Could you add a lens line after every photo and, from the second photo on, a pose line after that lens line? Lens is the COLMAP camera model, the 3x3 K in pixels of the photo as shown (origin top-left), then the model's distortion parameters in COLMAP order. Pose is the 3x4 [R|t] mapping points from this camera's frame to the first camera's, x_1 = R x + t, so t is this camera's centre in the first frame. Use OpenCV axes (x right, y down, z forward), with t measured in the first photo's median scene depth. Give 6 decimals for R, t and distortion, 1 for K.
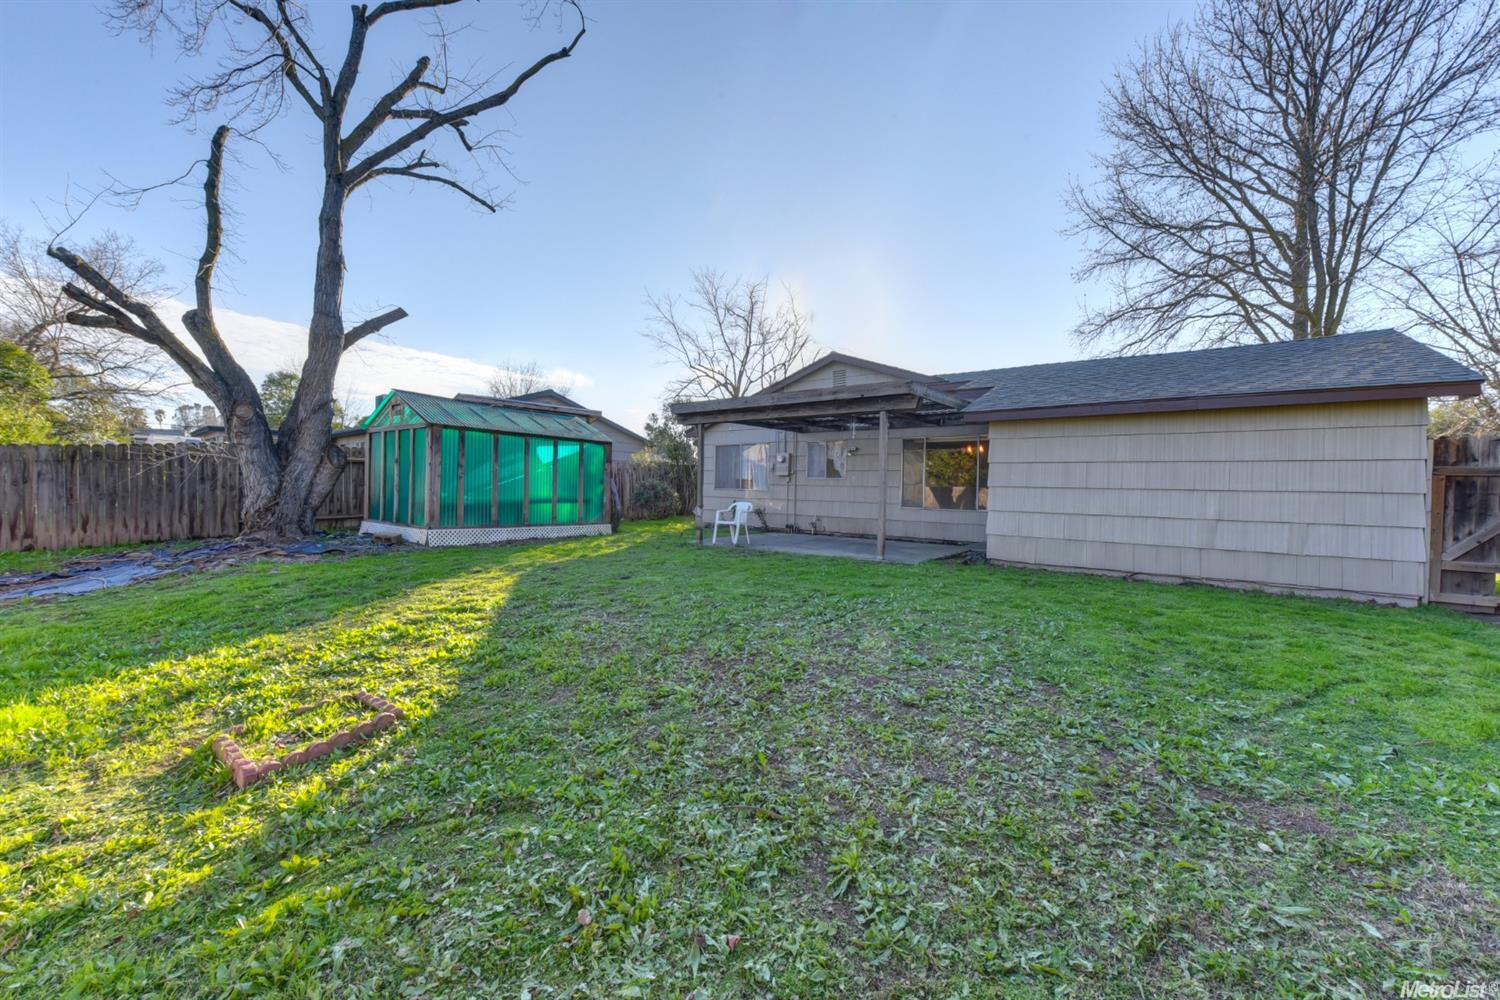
lens RADIAL K [[586.4, 0, 750.2], [0, 586.4, 494.3], [0, 0, 1]] dist [0.001114, 0.000033]
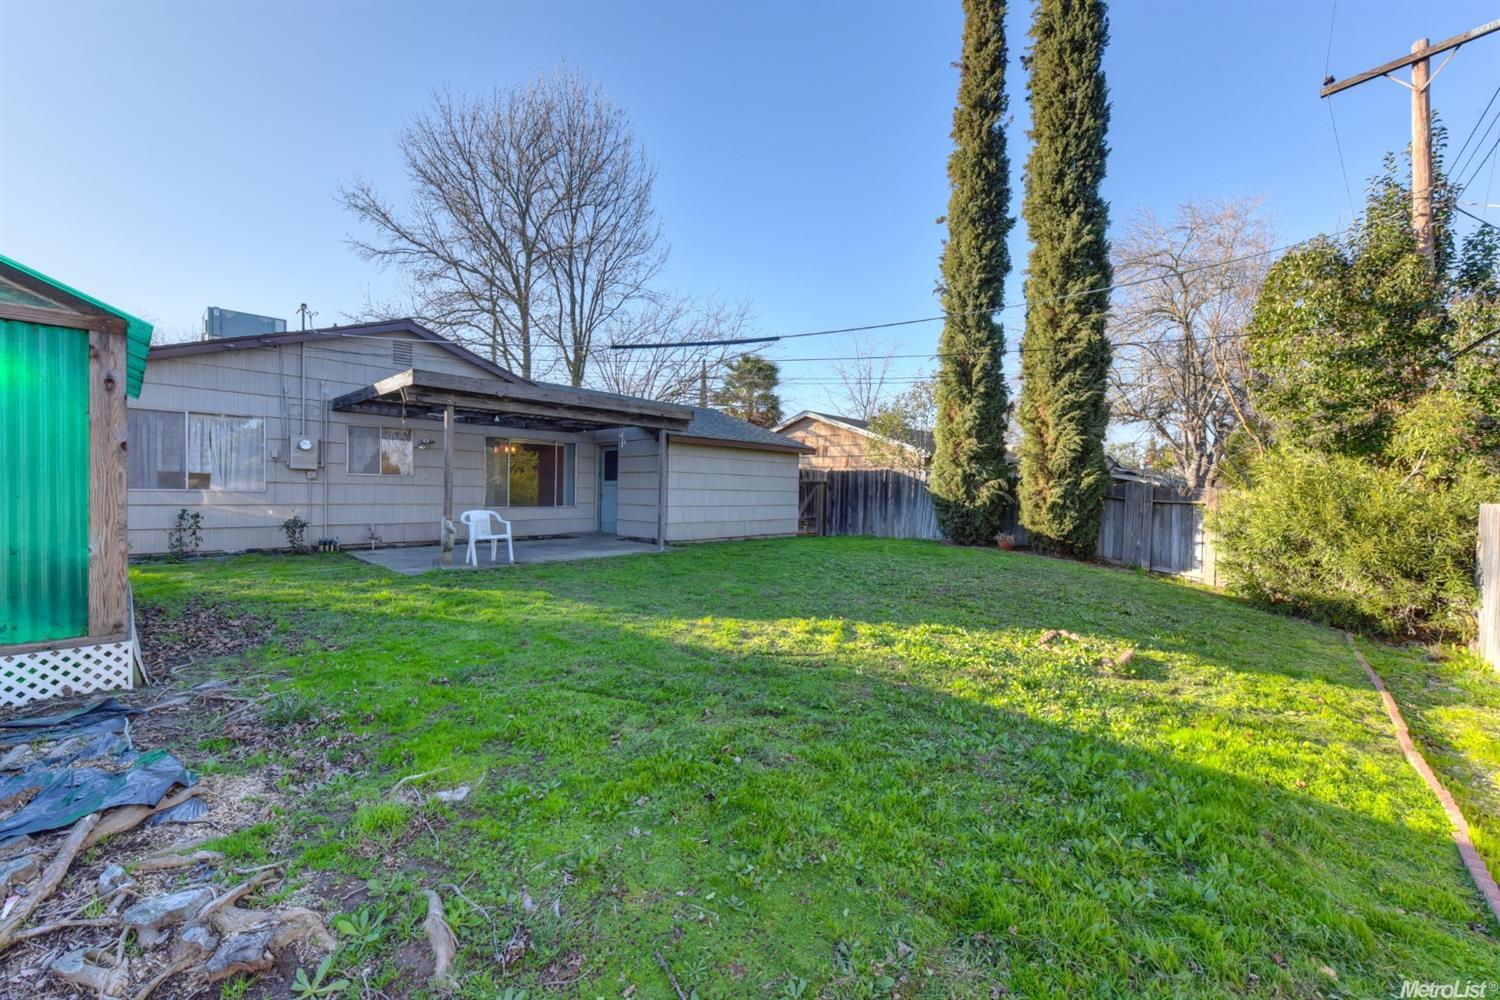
lens RADIAL K [[586.4, 0, 750.2], [0, 586.4, 494.3], [0, 0, 1]] dist [0.001114, 0.000033]
pose [[0.104193, -0.018353, 0.994388, -0.575312], [0.001112, 0.999831, 0.018337, -0.014590], [-0.994556, -0.000805, 0.104196, 0.401673]]
